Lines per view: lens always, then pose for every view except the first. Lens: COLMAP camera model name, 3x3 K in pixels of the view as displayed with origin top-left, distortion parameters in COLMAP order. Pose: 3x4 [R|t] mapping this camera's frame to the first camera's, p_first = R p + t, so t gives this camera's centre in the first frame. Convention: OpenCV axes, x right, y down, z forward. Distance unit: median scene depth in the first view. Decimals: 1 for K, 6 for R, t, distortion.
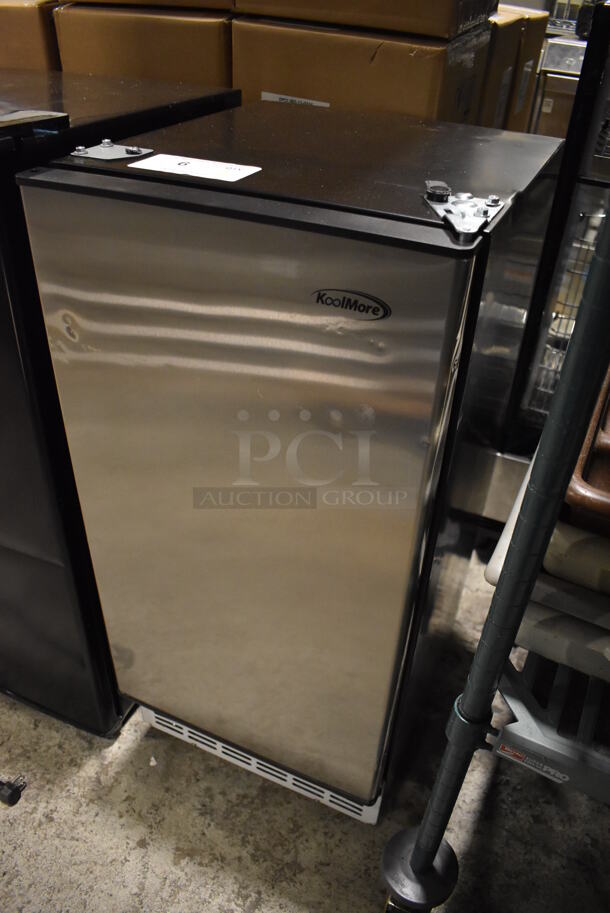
lens RADIAL K [[721.3, 0, 305.0], [0, 721.3, 456.5], [0, 0, 1]] dist [-0.095002, 0.009468]
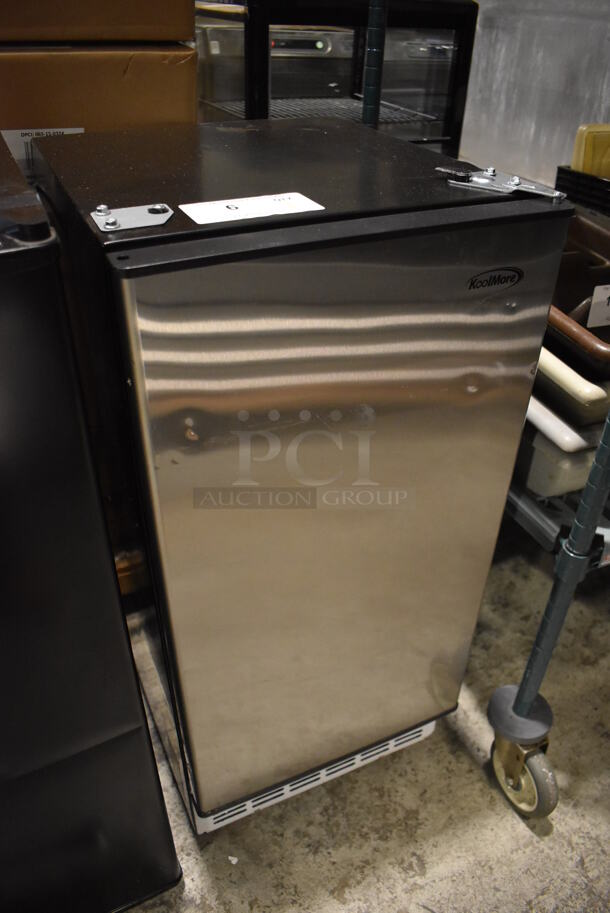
lens RADIAL K [[721.3, 0, 305.0], [0, 721.3, 456.5], [0, 0, 1]] dist [-0.095002, 0.009468]
pose [[0.636973, -0.460686, 0.618089, -0.516792], [0.445582, 0.874309, 0.192461, -0.170027], [-0.629065, 0.152817, 0.762184, 0.188220]]
